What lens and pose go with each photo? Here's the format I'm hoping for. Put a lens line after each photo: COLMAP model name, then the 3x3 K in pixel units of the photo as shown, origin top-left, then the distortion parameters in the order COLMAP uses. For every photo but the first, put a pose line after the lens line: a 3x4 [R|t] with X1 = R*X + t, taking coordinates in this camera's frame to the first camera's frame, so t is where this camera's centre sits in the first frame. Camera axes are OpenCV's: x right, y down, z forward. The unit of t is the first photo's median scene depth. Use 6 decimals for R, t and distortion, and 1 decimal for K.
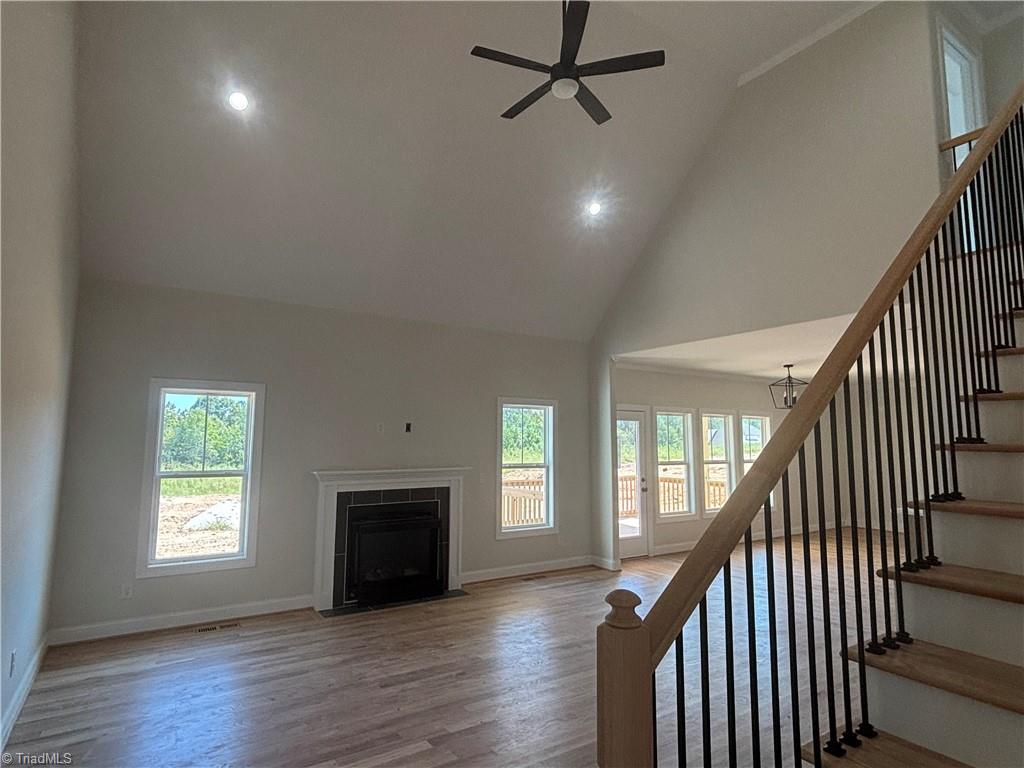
lens RADIAL K [[567.7, 0, 512.0], [0, 567.7, 384.0], [0, 0, 1]] dist [-0.000308, -0.000188]
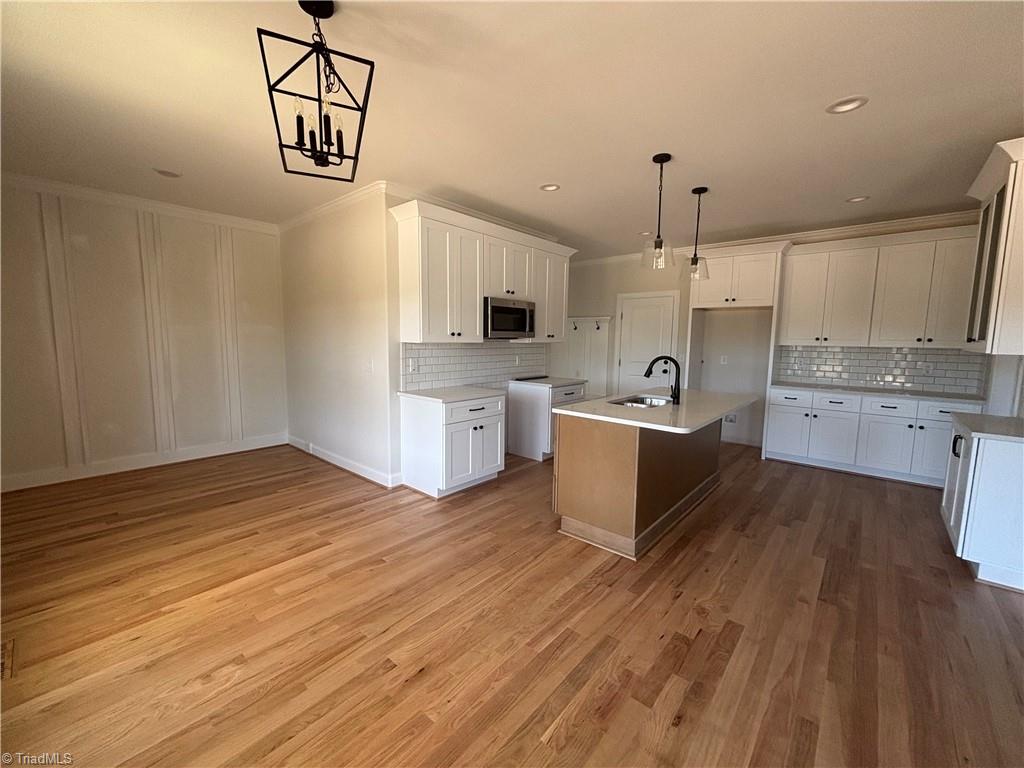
lens RADIAL K [[416.0, 0, 512.0], [0, 416.0, 384.0], [0, 0, 1]] dist [0.009177, 0.000073]
pose [[-0.264203, -0.119096, 0.957086, 0.246650], [-0.112777, 0.989354, 0.091979, 0.120126], [-0.957851, -0.083636, -0.274822, 0.953497]]
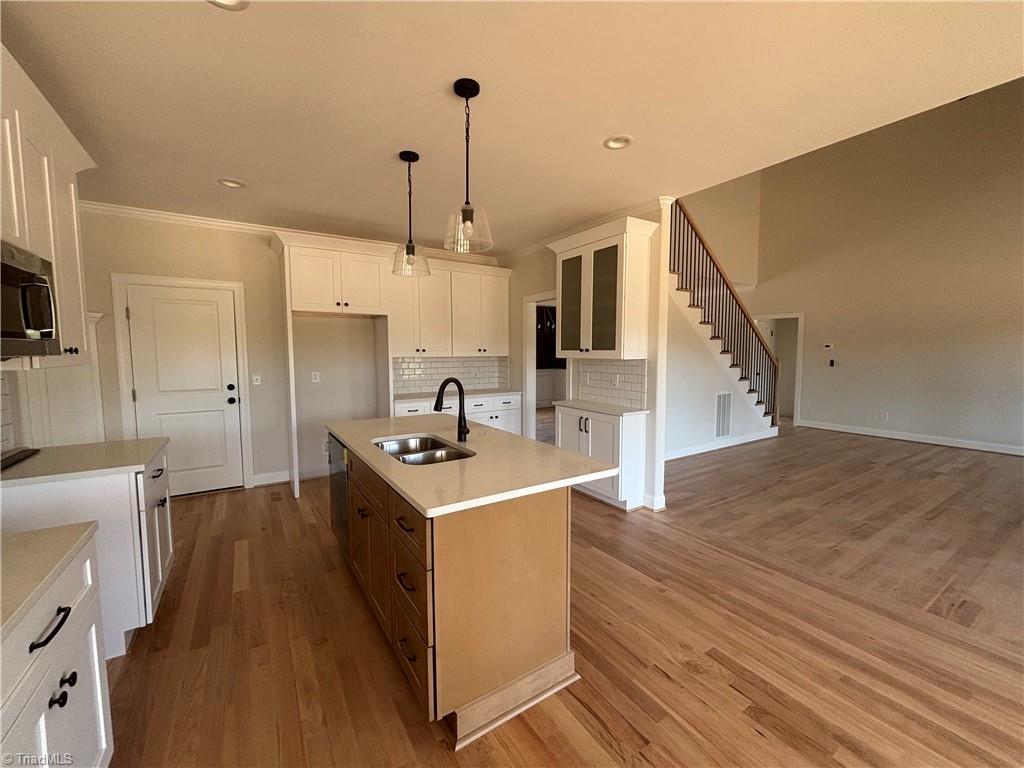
lens RADIAL K [[414.6, 0, 512.0], [0, 414.6, 384.0], [0, 0, 1]] dist [0.002149, 0.000459]
pose [[-0.999889, -0.004071, 0.014301, 0.557728], [-0.004369, 0.999774, -0.020823, 0.124176], [-0.014213, -0.020883, -0.999681, 0.985476]]
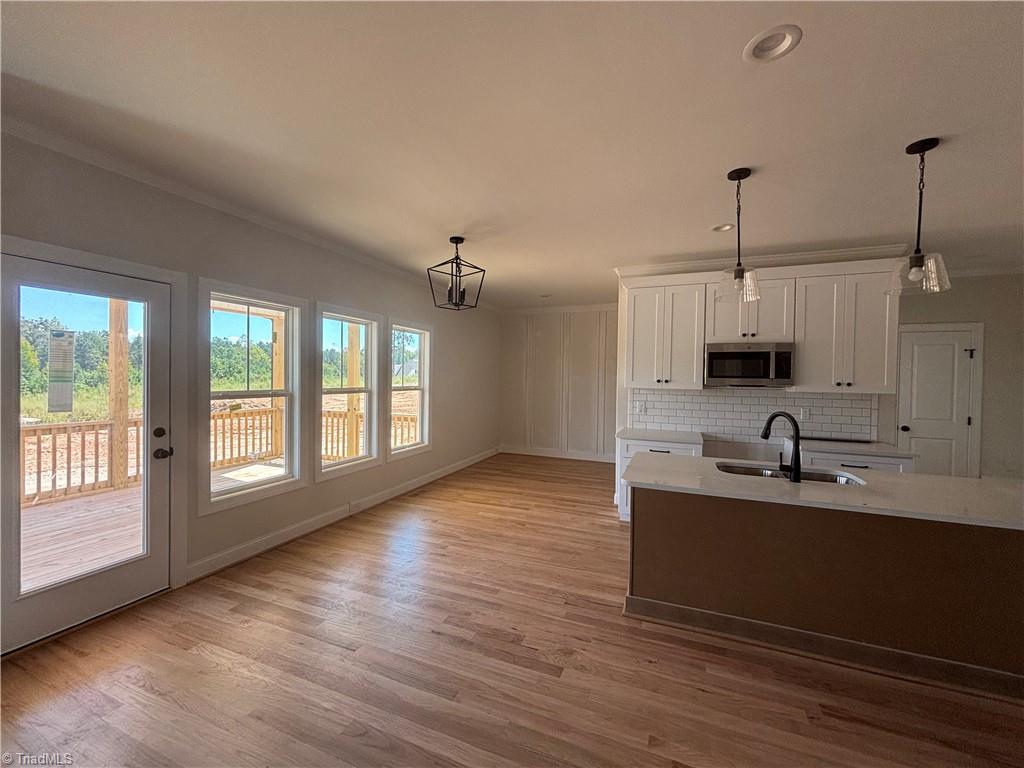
lens RADIAL K [[414.6, 0, 512.0], [0, 414.6, 384.0], [0, 0, 1]] dist [0.002149, 0.000459]
pose [[0.826346, -0.006150, 0.563129, 0.274280], [-0.064104, 0.992414, 0.104907, 0.075410], [-0.559502, -0.122788, 0.819683, 0.562397]]
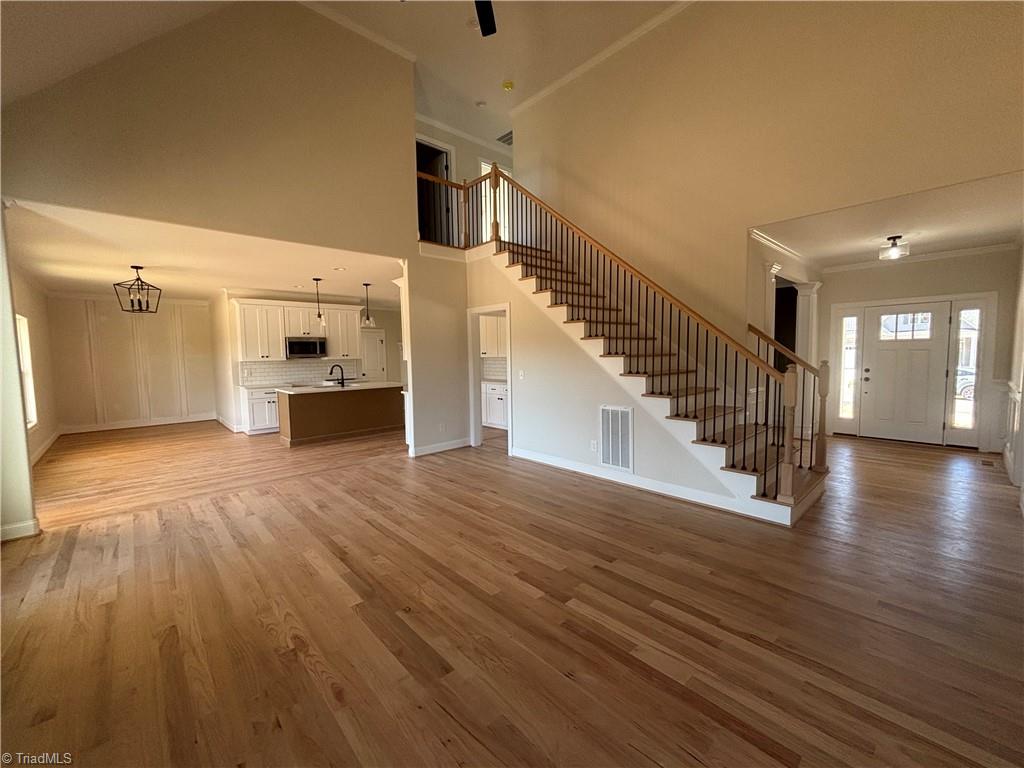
lens RADIAL K [[414.6, 0, 512.0], [0, 414.6, 384.0], [0, 0, 1]] dist [0.002149, 0.000459]
pose [[-0.158091, -0.079943, 0.984183, -0.326809], [-0.082377, 0.994310, 0.067533, 0.065041], [-0.983982, -0.070398, -0.163777, 0.471827]]
